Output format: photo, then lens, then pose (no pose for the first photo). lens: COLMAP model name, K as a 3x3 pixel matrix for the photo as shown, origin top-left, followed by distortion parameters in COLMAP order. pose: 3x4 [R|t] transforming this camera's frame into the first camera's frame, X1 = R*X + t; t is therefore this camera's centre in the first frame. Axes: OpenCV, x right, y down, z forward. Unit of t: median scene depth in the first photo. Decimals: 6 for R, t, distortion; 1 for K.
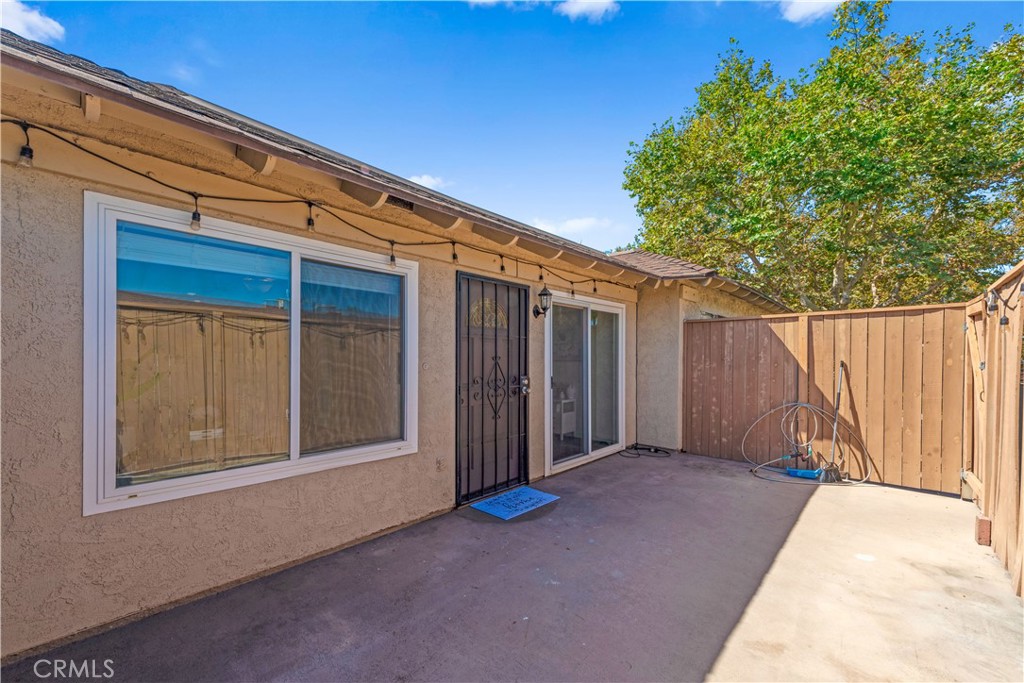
lens RADIAL K [[406.4, 0, 505.8], [0, 406.4, 352.9], [0, 0, 1]] dist [0.009685, -0.000433]
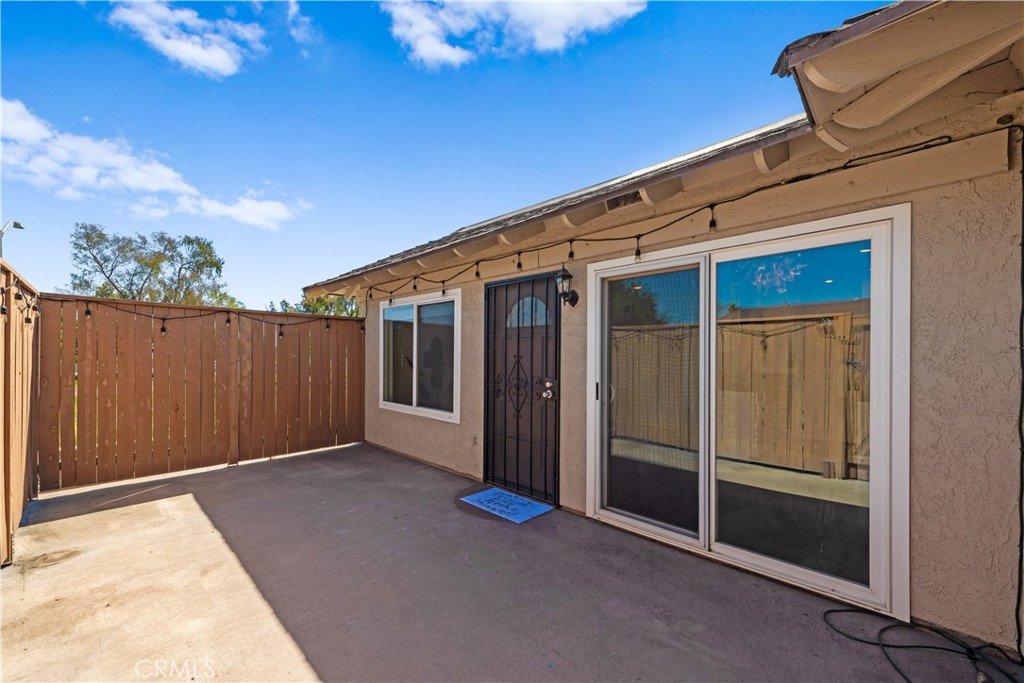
lens RADIAL K [[406.4, 0, 505.8], [0, 406.4, 352.9], [0, 0, 1]] dist [0.009685, -0.000433]
pose [[-0.031901, -0.015037, -0.999378, 0.884558], [0.002450, 0.999883, -0.015122, 0.016389], [0.999488, -0.002931, -0.031860, 0.907684]]
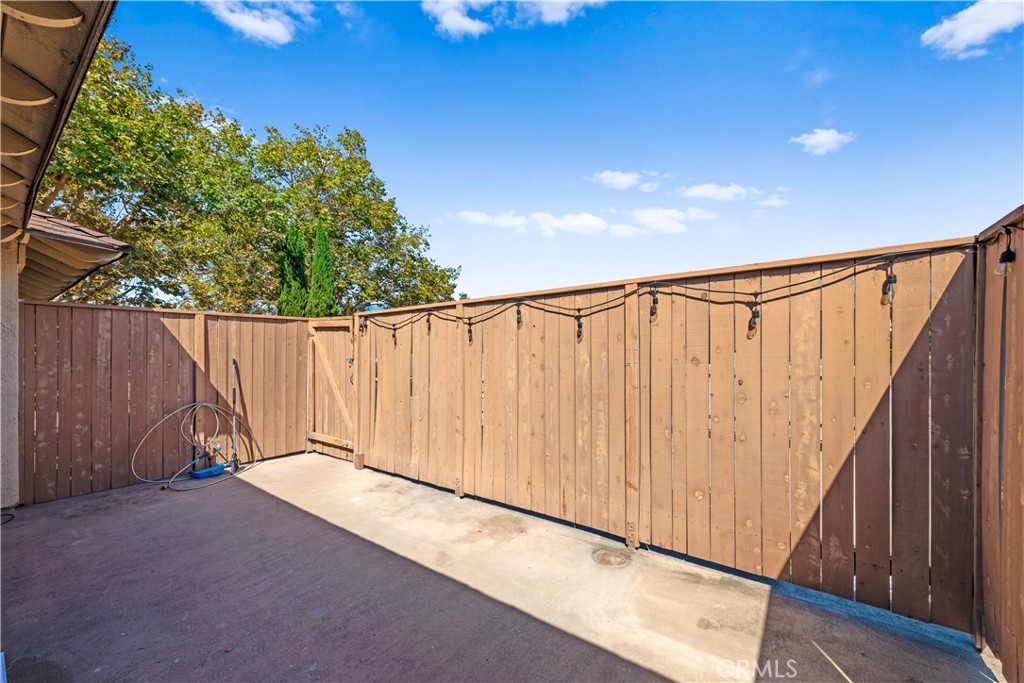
lens RADIAL K [[404.9, 0, 505.8], [0, 404.9, 343.7], [0, 0, 1]] dist [0.010736, -0.000172]
pose [[-0.086350, 0.021578, 0.996031, -0.373217], [-0.008695, 0.999711, -0.022411, -0.003984], [-0.996227, -0.010596, -0.086138, 0.410744]]
